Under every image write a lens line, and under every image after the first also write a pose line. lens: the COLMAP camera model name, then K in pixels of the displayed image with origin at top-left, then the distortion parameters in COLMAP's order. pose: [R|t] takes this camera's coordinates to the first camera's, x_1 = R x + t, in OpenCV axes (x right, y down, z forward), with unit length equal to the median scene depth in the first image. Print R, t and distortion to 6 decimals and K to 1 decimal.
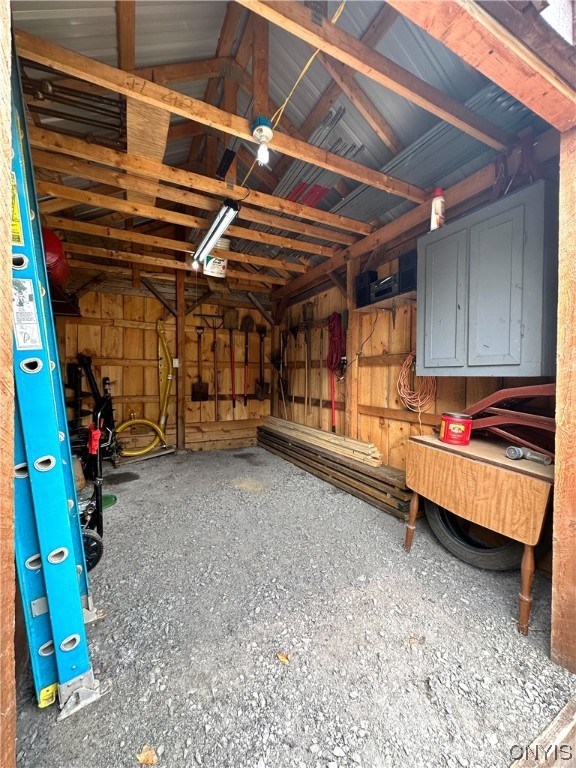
lens RADIAL K [[307.3, 0, 286.7], [0, 307.3, 383.8], [0, 0, 1]] dist [-0.003970, 0.001273]
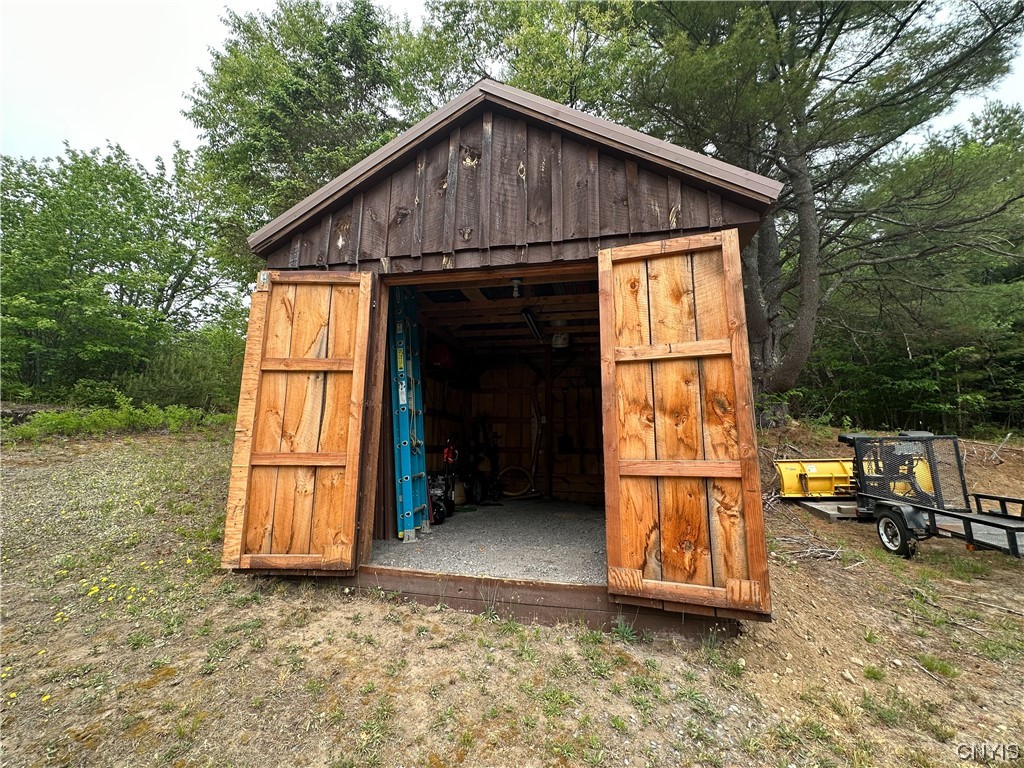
lens RADIAL K [[409.7, 0, 514.4], [0, 409.7, 384.2], [0, 0, 1]] dist [-0.003970, 0.001273]
pose [[0.784850, -0.093067, -0.612658, 0.504644], [-0.020957, 0.984106, -0.176340, 0.074374], [0.619332, 0.151240, 0.770425, -0.292129]]
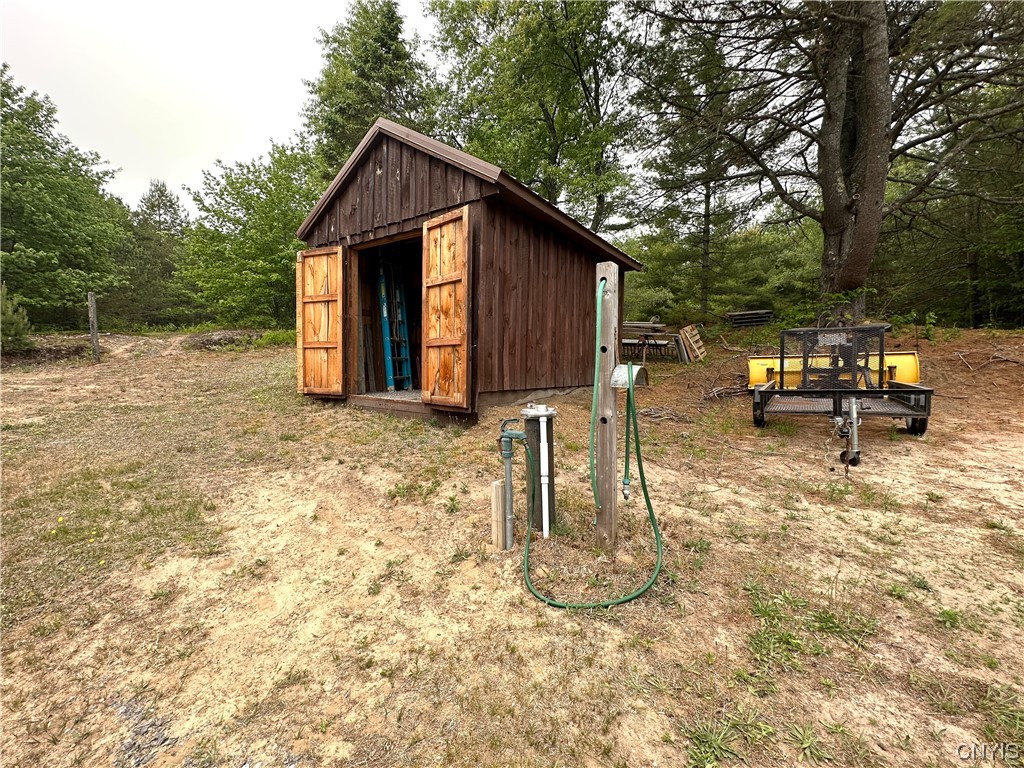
lens RADIAL K [[409.7, 0, 514.2], [0, 409.7, 380.1], [0, 0, 1]] dist [-0.003970, 0.001273]
pose [[0.487996, 0.034064, -0.872181, 2.654067], [-0.028983, 0.999320, 0.022813, 0.278256], [0.872365, 0.014146, 0.488651, 0.247199]]
